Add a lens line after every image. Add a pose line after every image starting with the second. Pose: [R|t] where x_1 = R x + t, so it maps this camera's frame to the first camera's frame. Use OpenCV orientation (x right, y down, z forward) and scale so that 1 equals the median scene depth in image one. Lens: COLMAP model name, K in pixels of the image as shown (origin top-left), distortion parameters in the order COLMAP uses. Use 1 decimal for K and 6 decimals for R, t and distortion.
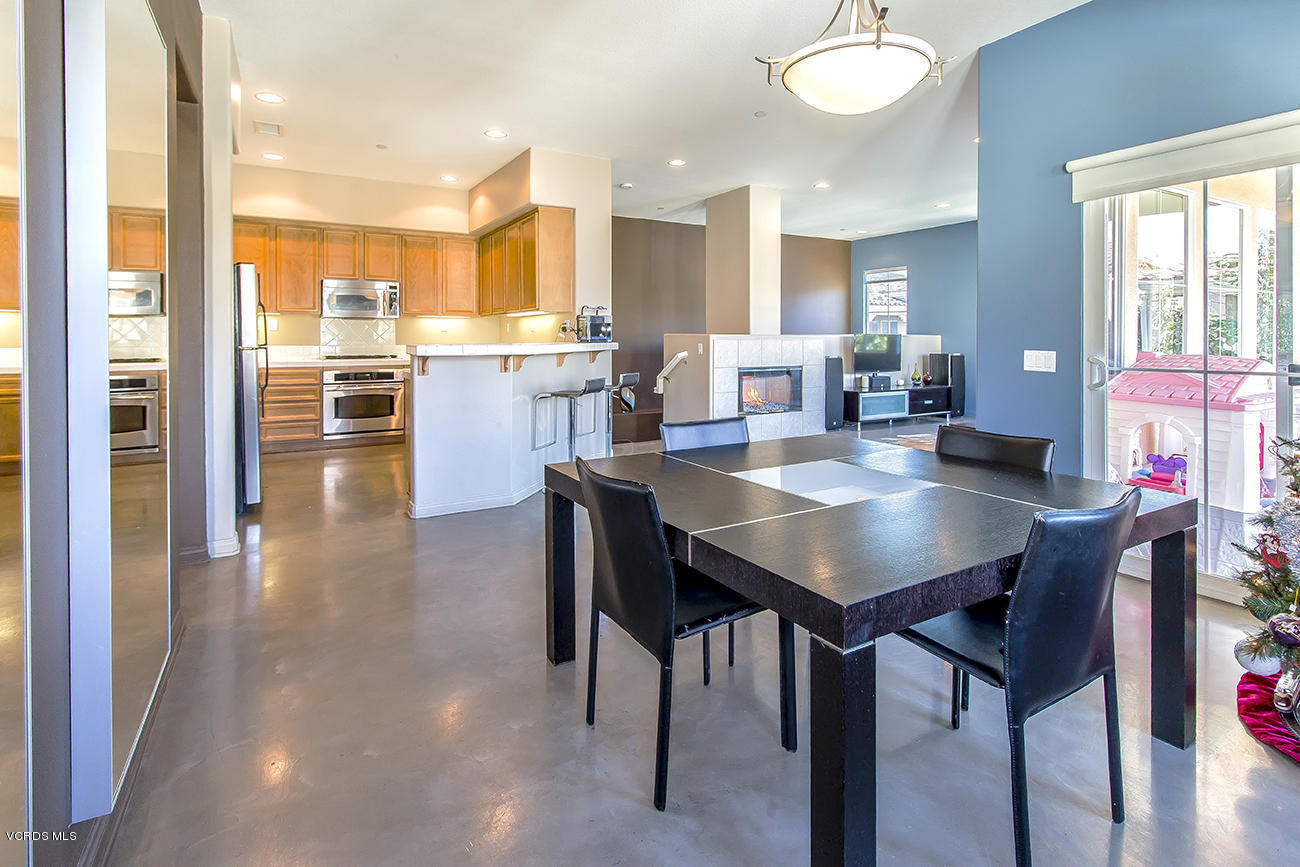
lens RADIAL K [[649.4, 0, 647.7], [0, 649.4, 318.3], [0, 0, 1]] dist [-0.001721, 0.000342]
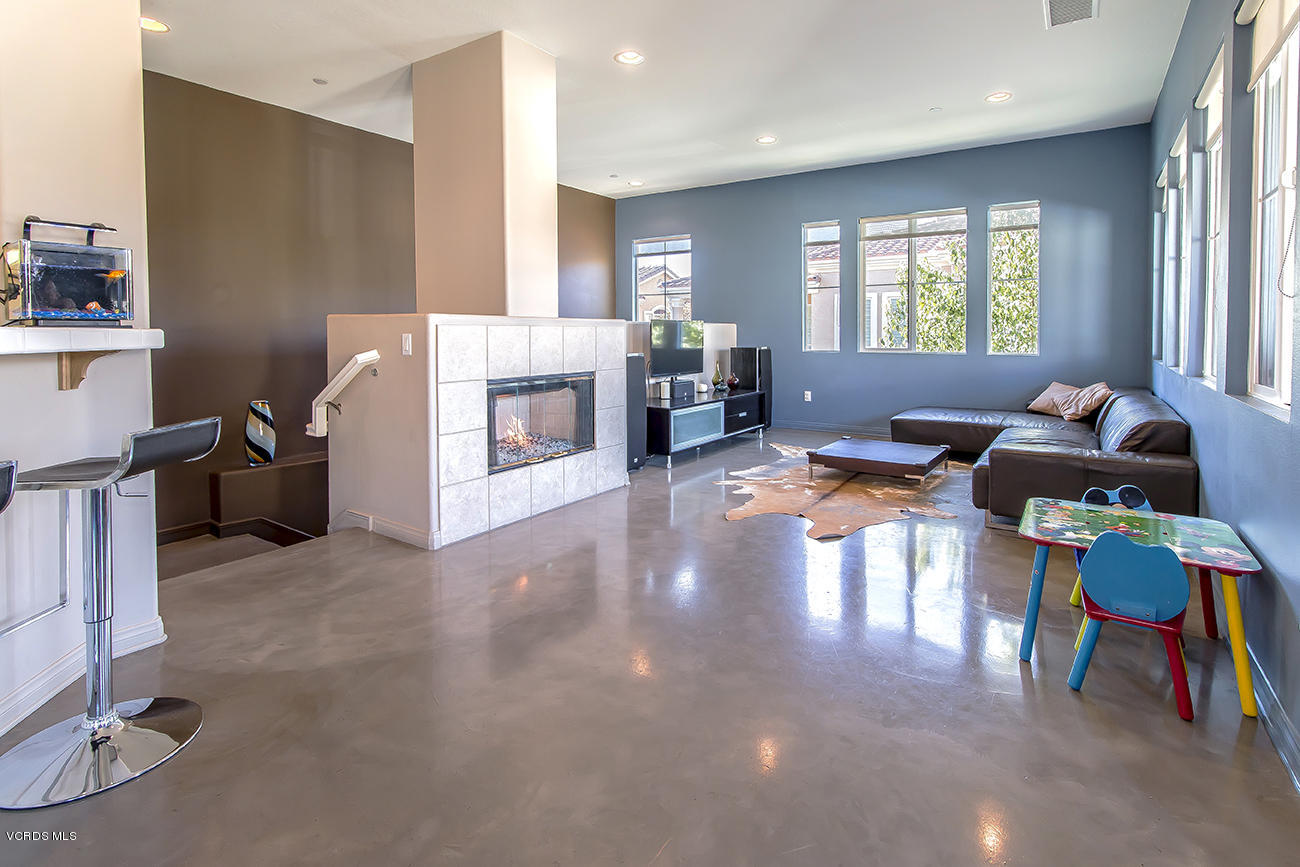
lens RADIAL K [[650.2, 0, 662.9], [0, 650.2, 351.7], [0, 0, 1]] dist [0.006036, 0.000623]
pose [[0.892466, -0.016998, 0.450794, 0.029631], [-0.008723, 0.998453, 0.054917, 0.022522], [-0.451030, -0.052944, 0.890937, 0.445470]]
